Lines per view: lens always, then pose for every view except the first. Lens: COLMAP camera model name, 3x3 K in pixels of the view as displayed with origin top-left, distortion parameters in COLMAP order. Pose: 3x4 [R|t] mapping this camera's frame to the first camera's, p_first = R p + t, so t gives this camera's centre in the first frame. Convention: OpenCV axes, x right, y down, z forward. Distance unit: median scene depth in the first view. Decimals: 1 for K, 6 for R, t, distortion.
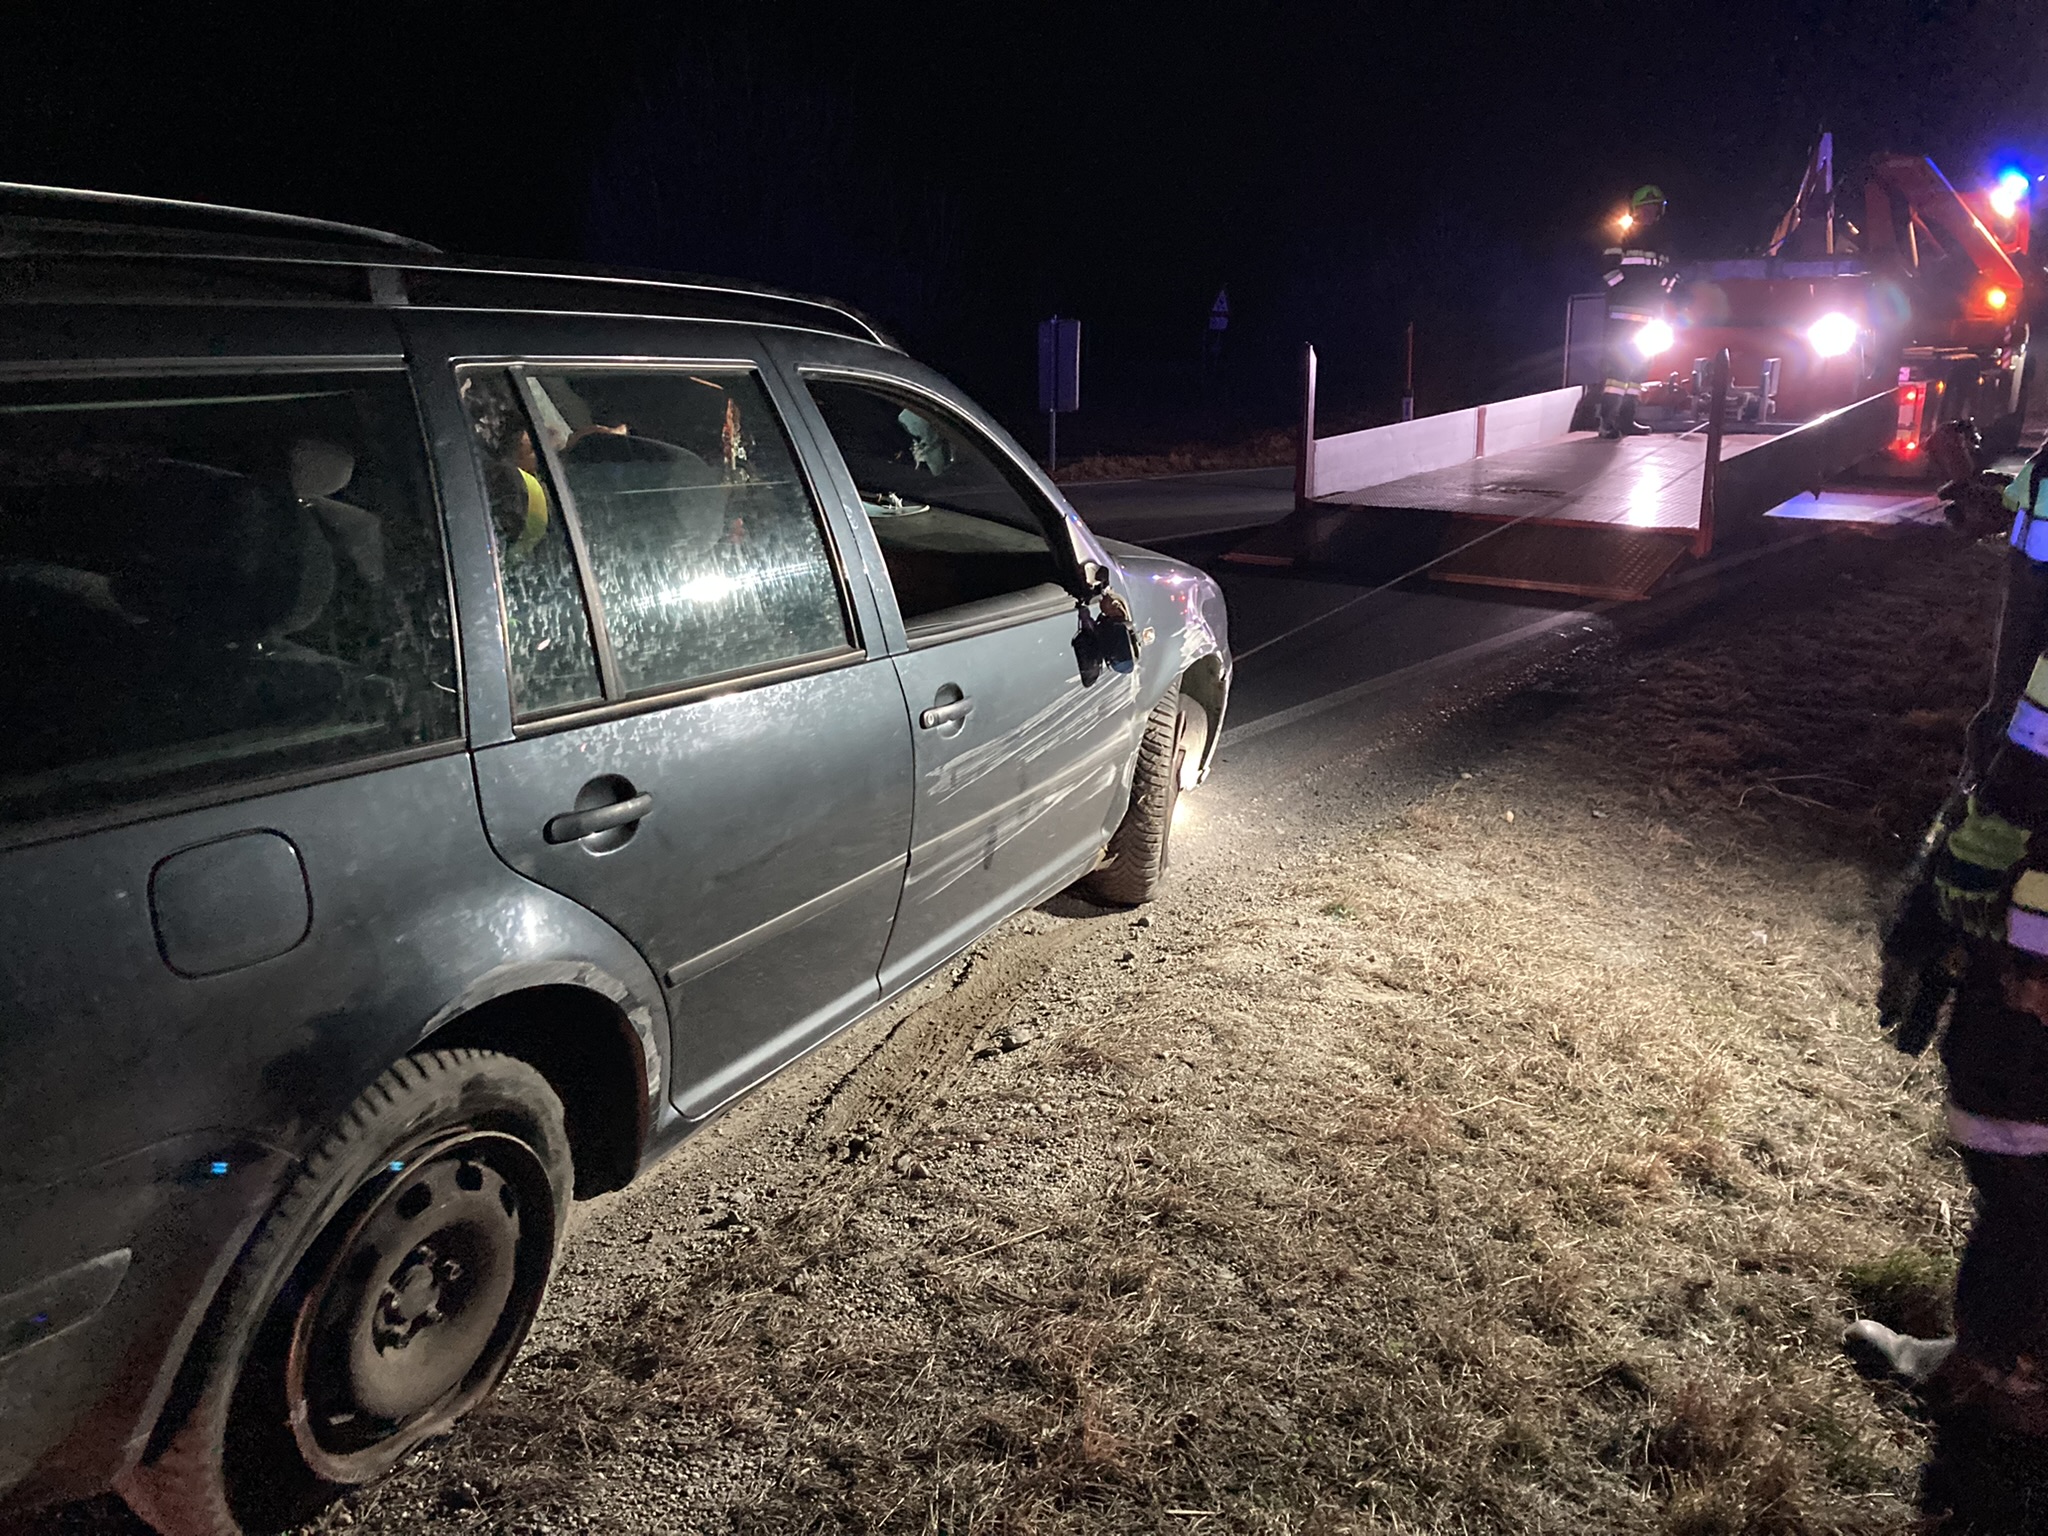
lens RADIAL K [[1653.2, 0, 1024.0], [0, 1653.2, 768.0], [0, 0, 1]] dist [-0.103714, -0.003634]
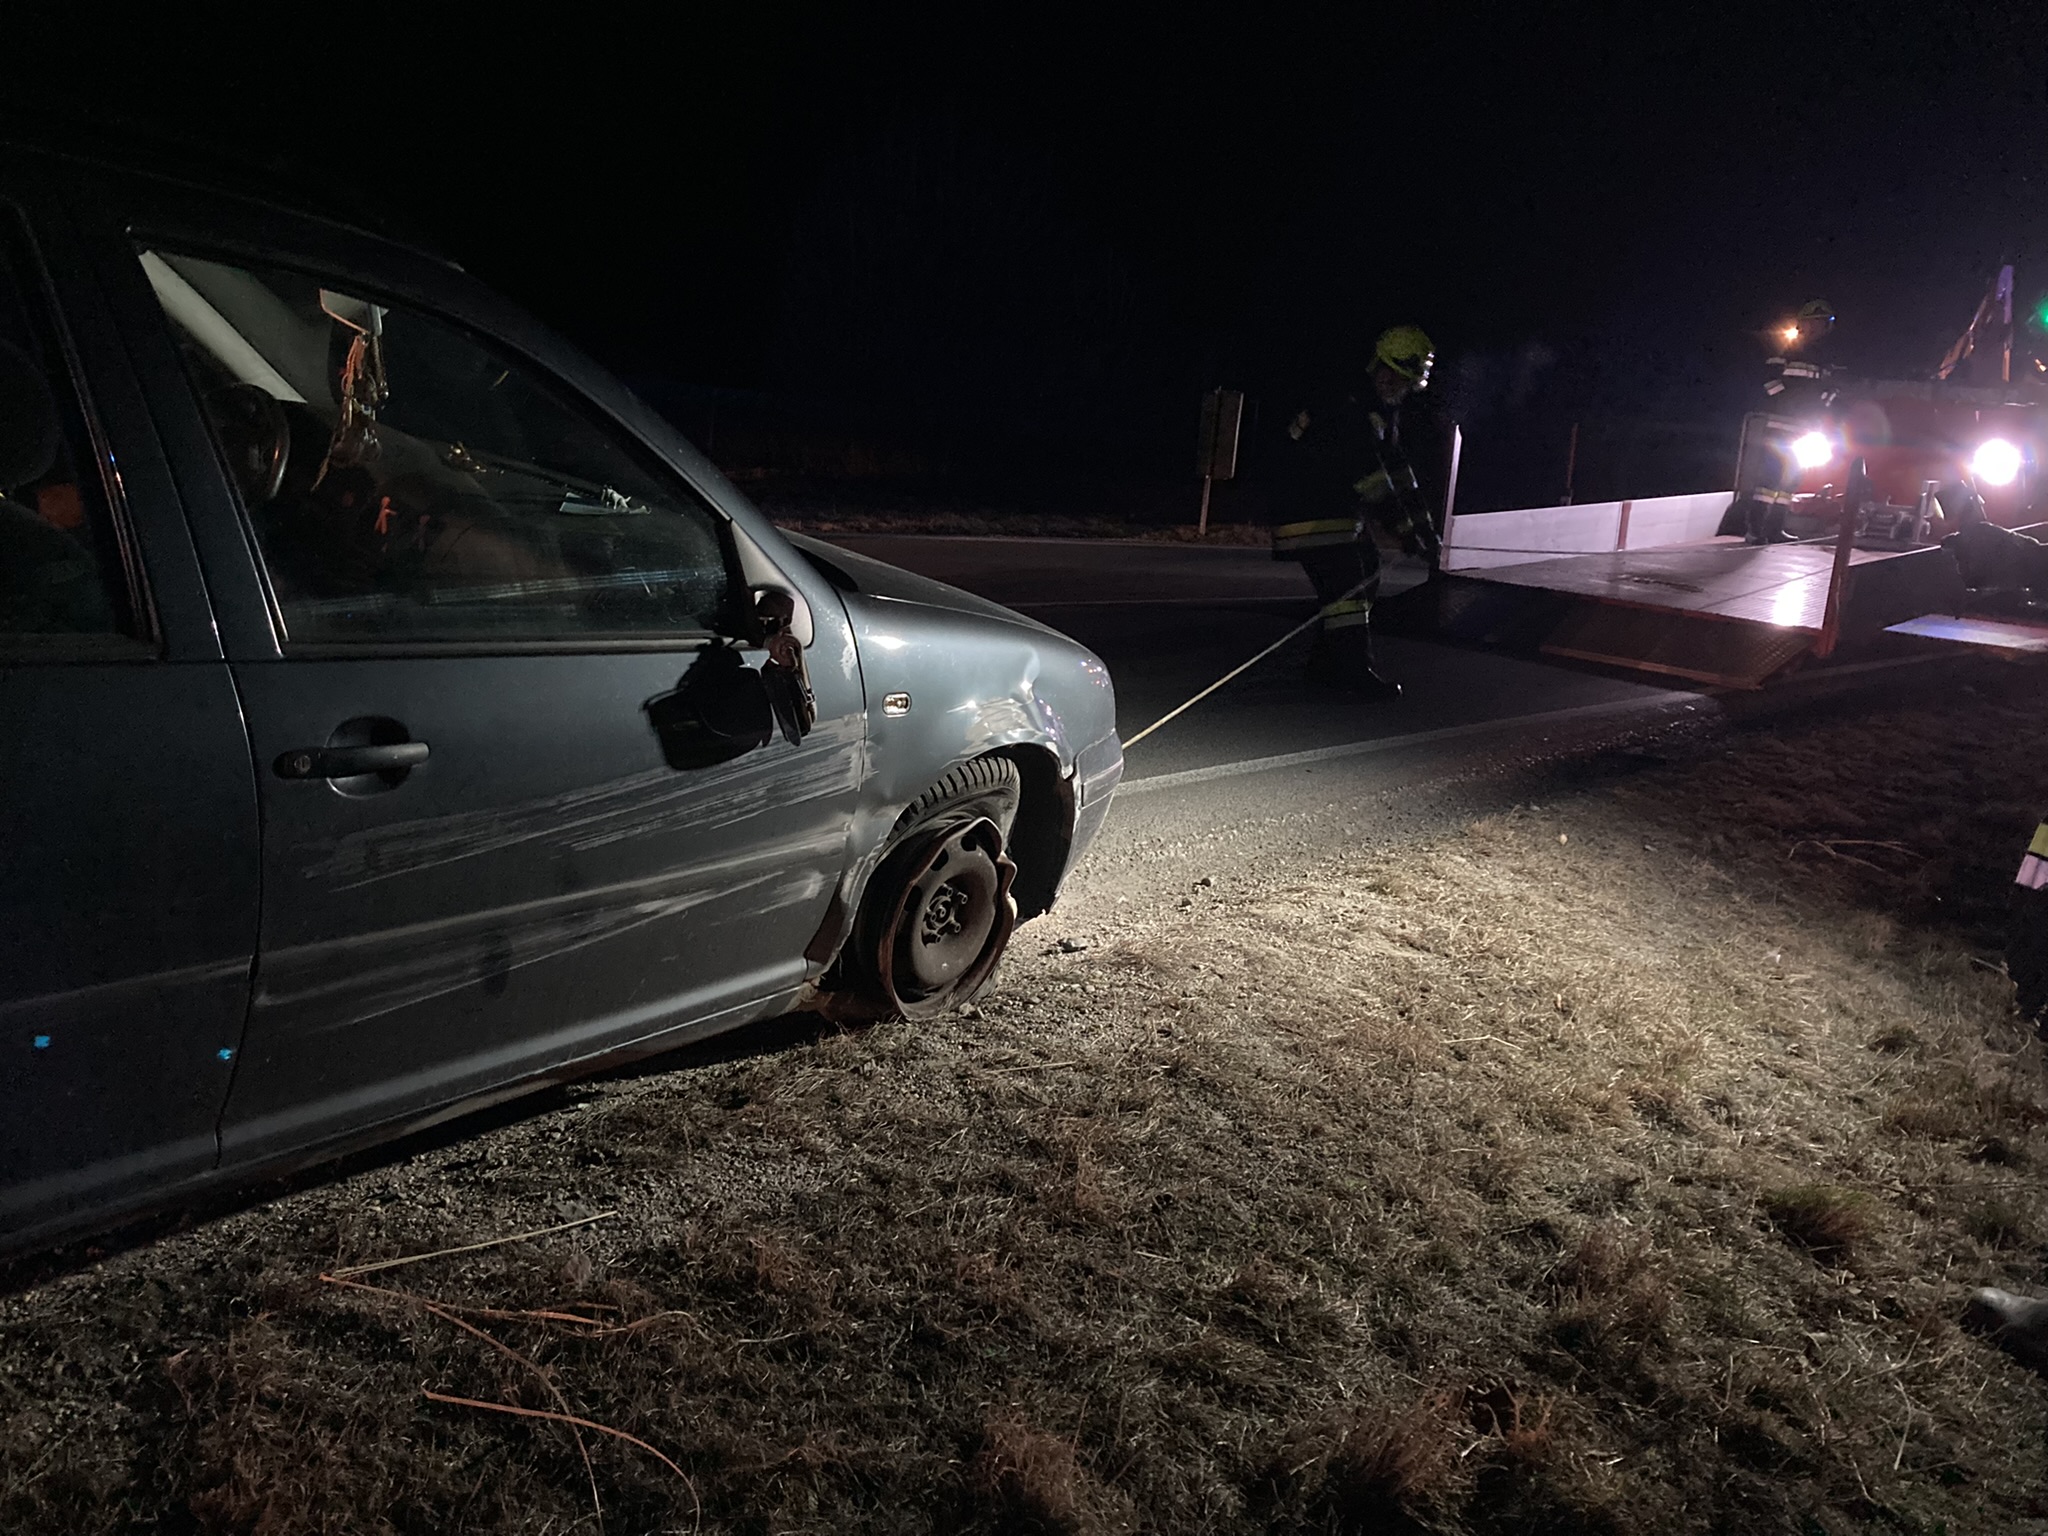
lens RADIAL K [[1646.8, 0, 1024.0], [0, 1646.8, 768.0], [0, 0, 1]] dist [-0.124585, 0.003415]
pose [[0.992717, 0.086120, -0.084236, 0.050888], [-0.089219, 0.995441, -0.033727, 0.091080], [0.080947, 0.040996, 0.995875, -0.185215]]
